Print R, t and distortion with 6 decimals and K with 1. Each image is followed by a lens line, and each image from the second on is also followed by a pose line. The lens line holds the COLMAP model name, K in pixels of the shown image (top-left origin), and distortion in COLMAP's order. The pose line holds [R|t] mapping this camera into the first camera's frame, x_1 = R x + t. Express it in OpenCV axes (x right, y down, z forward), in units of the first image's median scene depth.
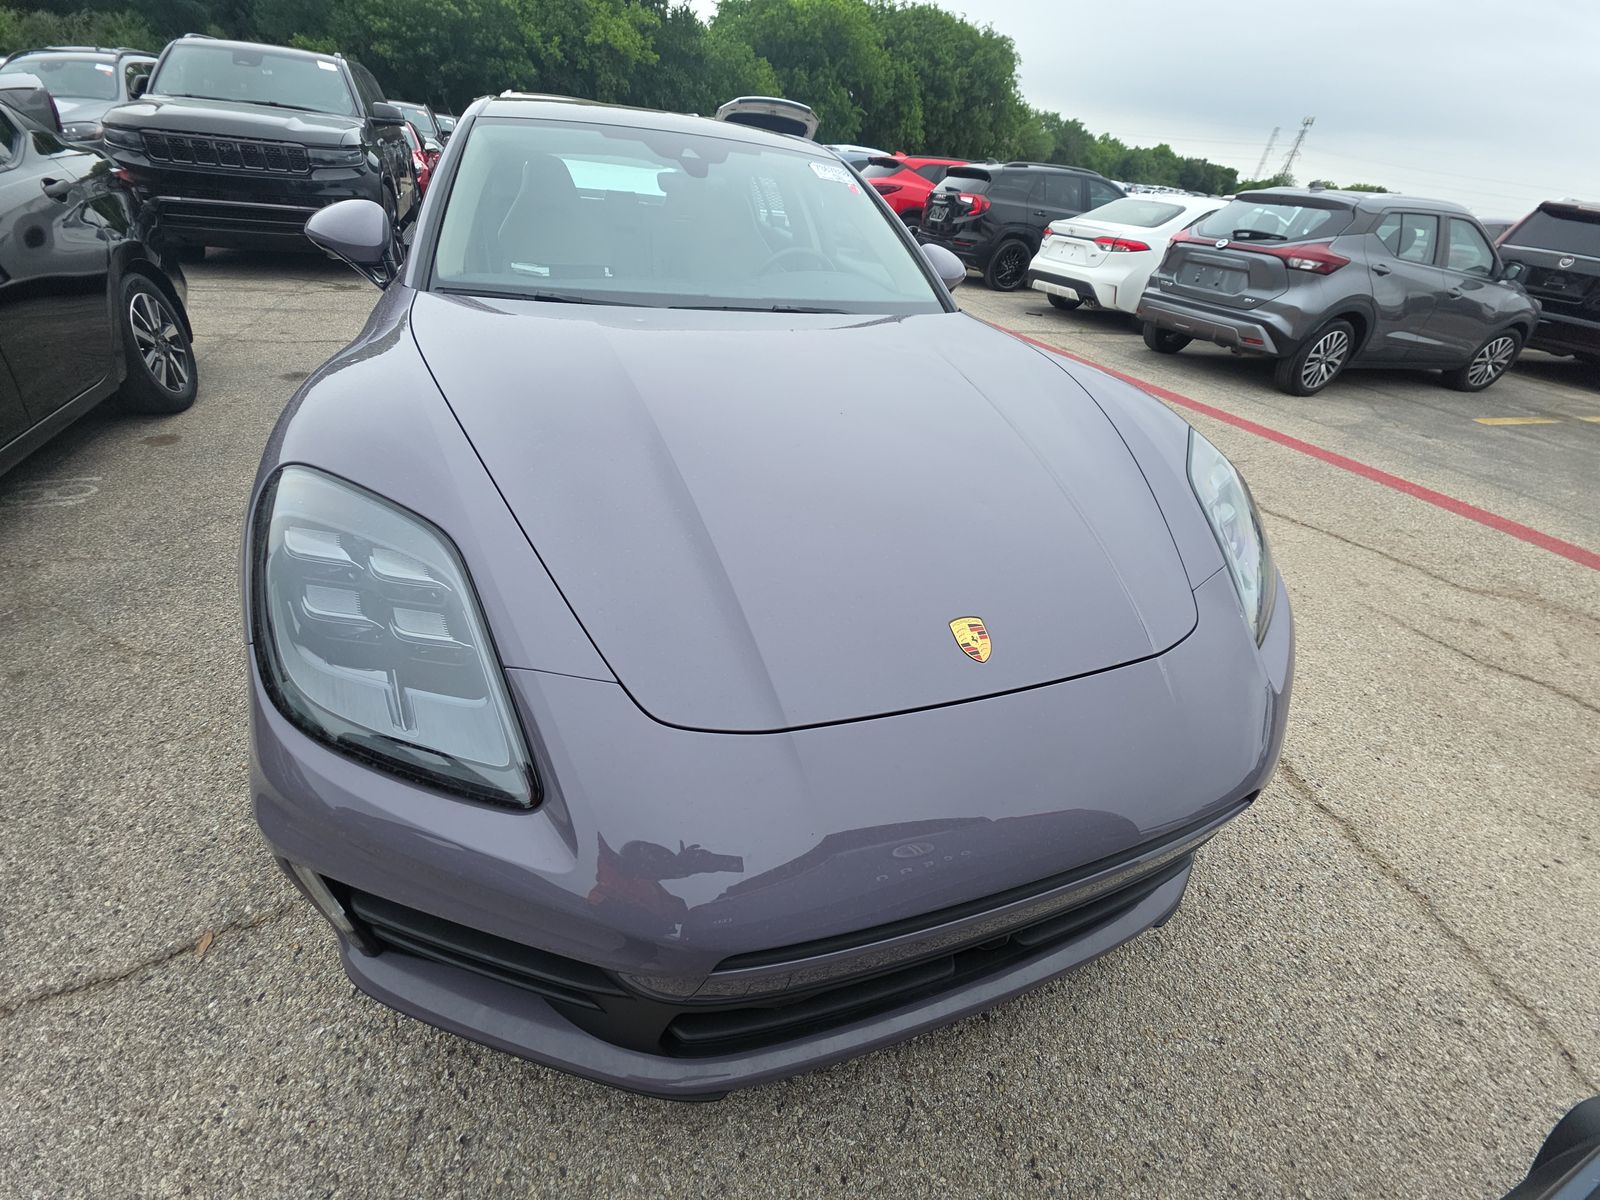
lens RADIAL K [[634.1, 0, 796.2], [0, 634.1, 589.9], [0, 0, 1]] dist [0.020498, -0.011178]
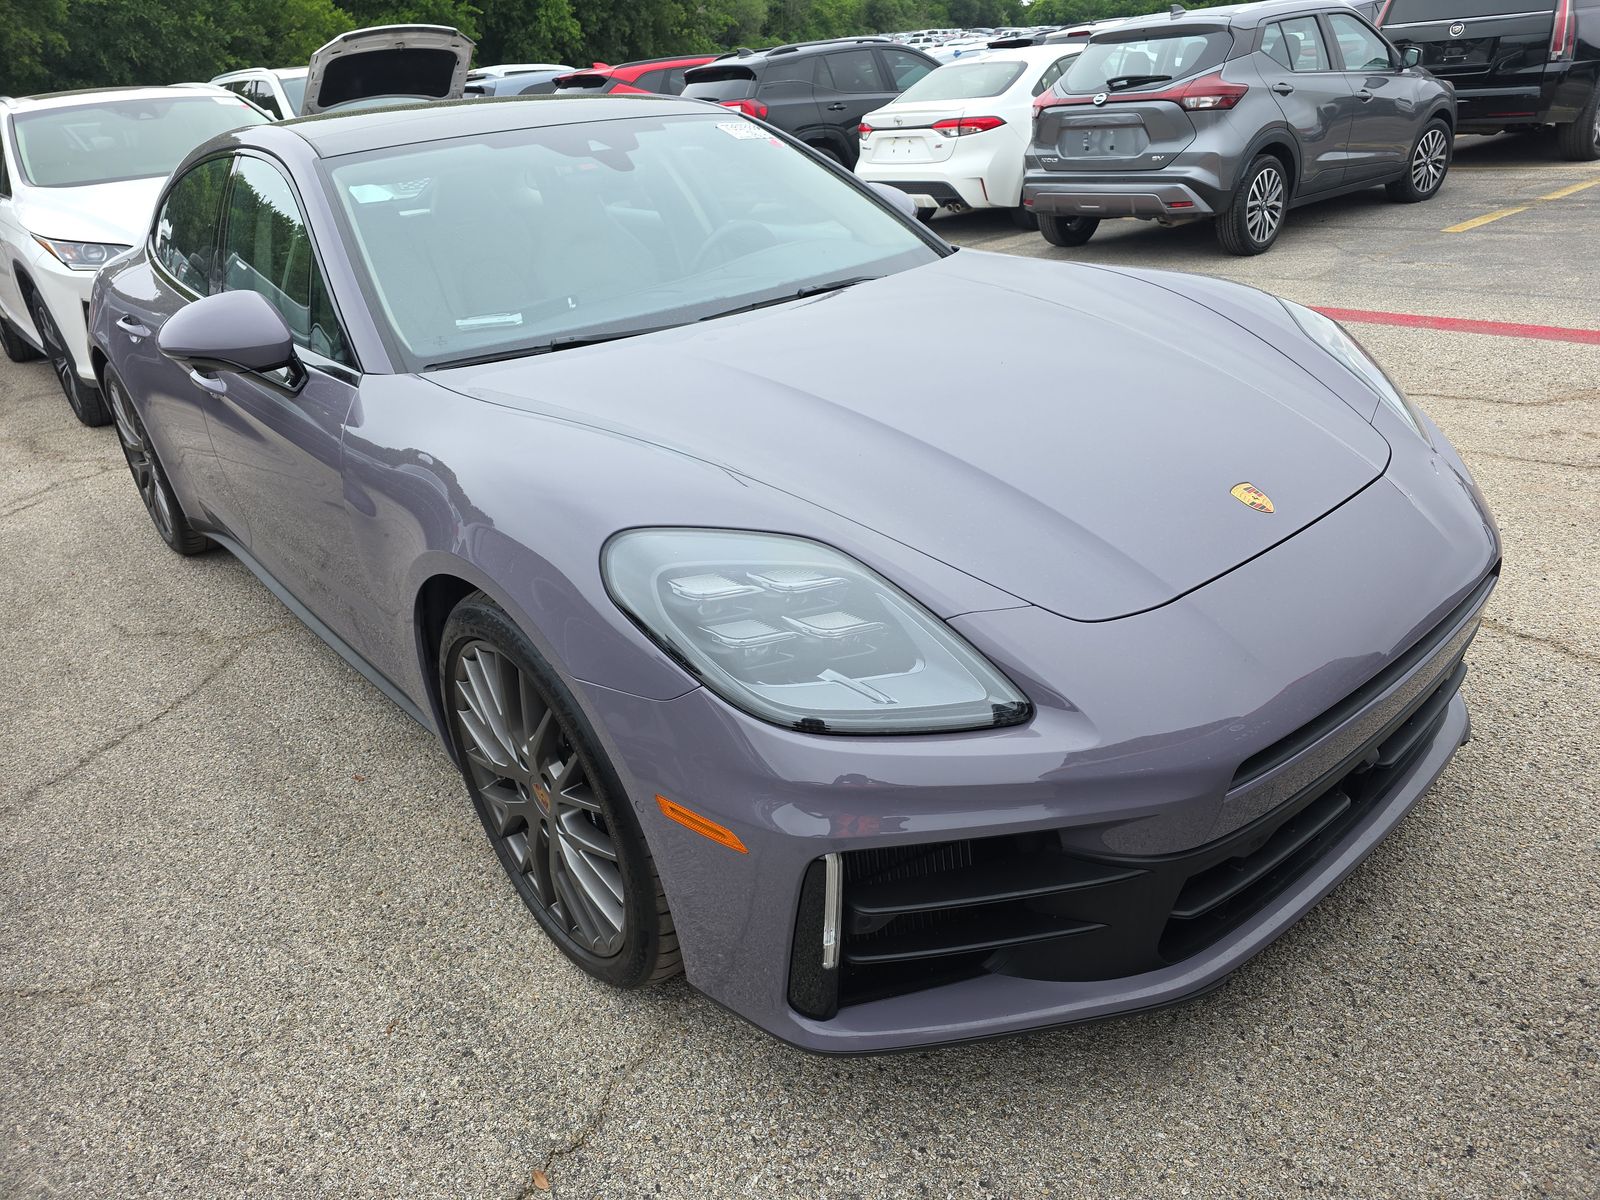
lens RADIAL K [[1090.3, 0, 804.6], [0, 1090.3, 602.3], [0, 0, 1]] dist [0.050318, -0.042749]
pose [[0.919805, -0.307637, 0.243552, -0.181095], [0.336320, 0.937857, -0.085521, 0.026300], [-0.202108, 0.160574, 0.966110, -0.124220]]
